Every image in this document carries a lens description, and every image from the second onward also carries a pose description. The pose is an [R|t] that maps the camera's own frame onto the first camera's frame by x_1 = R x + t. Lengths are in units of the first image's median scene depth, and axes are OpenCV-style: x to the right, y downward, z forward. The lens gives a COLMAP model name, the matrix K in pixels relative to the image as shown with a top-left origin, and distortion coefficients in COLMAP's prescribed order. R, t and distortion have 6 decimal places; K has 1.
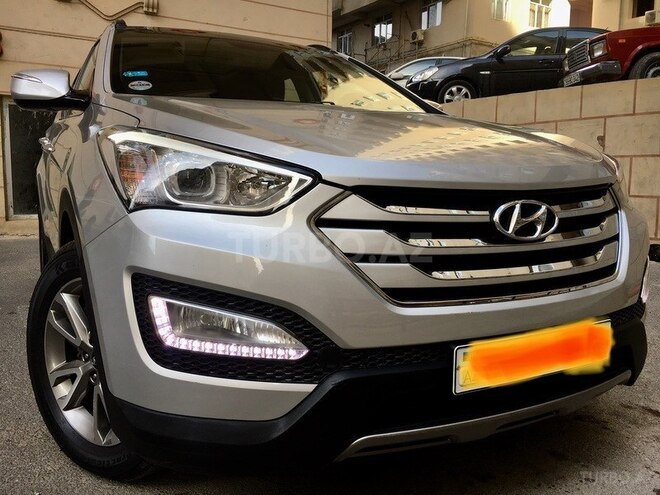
lens RADIAL K [[571.5, 0, 330.0], [0, 571.5, 247.5], [0, 0, 1]] dist [0.055365, -0.070013]
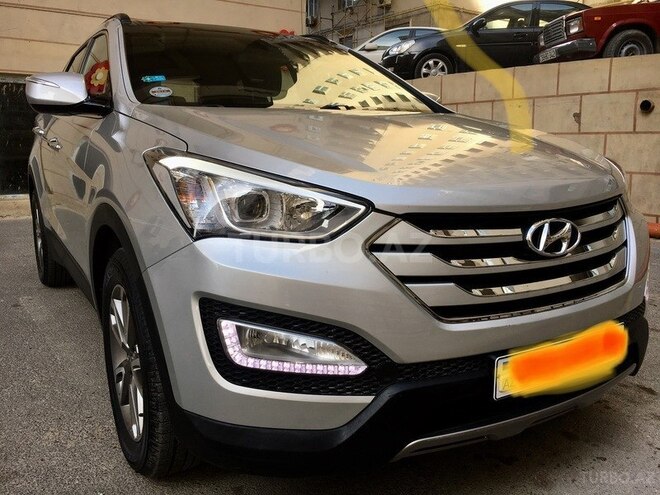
lens RADIAL K [[568.8, 0, 323.7], [0, 568.8, 245.7], [0, 0, 1]] dist [0.057312, -0.083791]
pose [[0.998770, -0.017783, 0.046294, -0.145085], [0.015036, 0.998142, 0.059044, -0.101667], [-0.047258, -0.058275, 0.997181, -0.065283]]
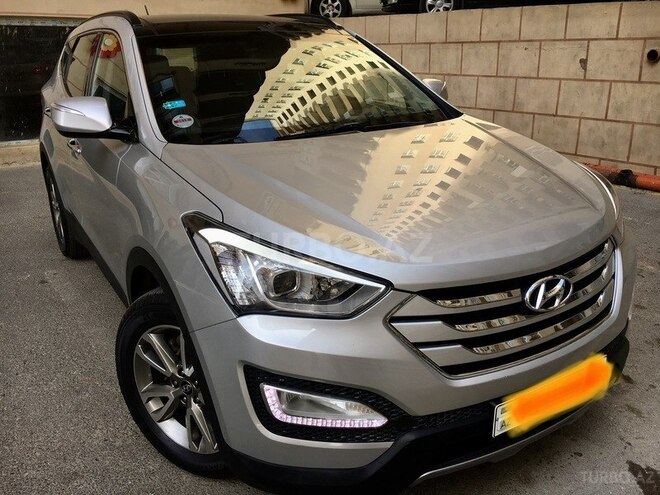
lens RADIAL K [[571.5, 0, 330.0], [0, 571.5, 247.5], [0, 0, 1]] dist [0.055365, -0.070013]
pose [[0.997728, -0.041765, 0.052860, -0.191776], [0.029502, 0.976275, 0.214513, -0.425169], [-0.060565, -0.212466, 0.975290, -0.164763]]
